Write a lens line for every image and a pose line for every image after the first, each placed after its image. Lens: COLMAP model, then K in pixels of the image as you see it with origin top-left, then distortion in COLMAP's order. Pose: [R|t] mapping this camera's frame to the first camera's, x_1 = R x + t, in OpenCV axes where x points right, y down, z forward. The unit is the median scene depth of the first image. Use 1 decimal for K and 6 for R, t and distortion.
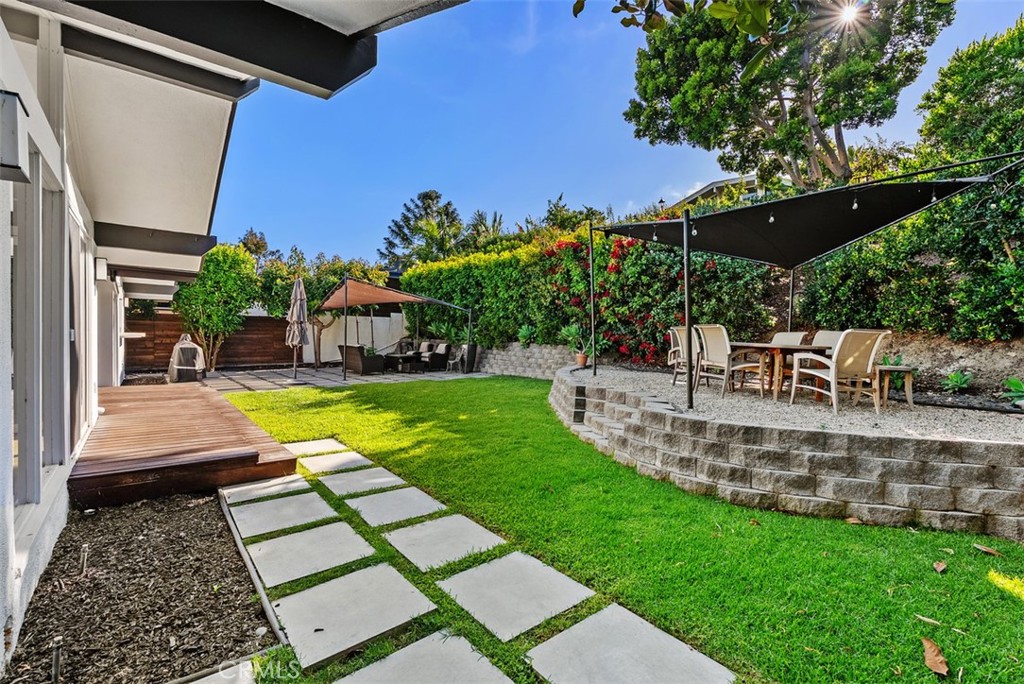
lens RADIAL K [[459.0, 0, 512.7], [0, 459.0, 337.0], [0, 0, 1]] dist [0.005377, 0.001065]
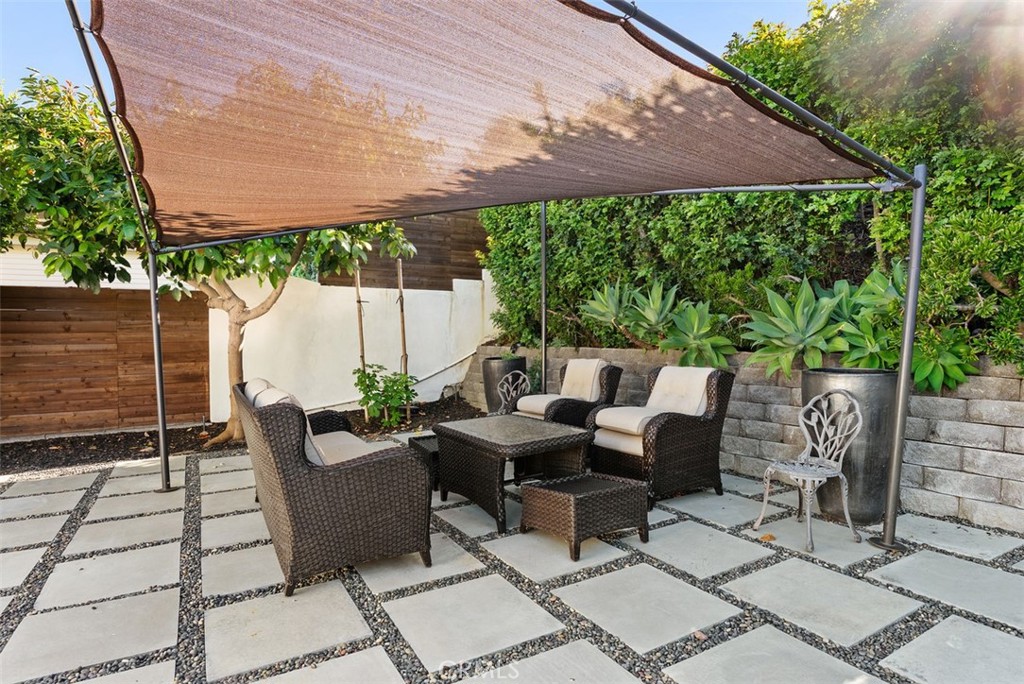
lens RADIAL K [[538.6, 0, 511.4], [0, 538.6, 339.5], [0, 0, 1]] dist [-0.000257, -0.000035]
pose [[0.990287, -0.021051, -0.137434, -0.182392], [0.021131, 0.999776, -0.000877, -0.000959], [0.137421, -0.002036, 0.990511, 0.659328]]
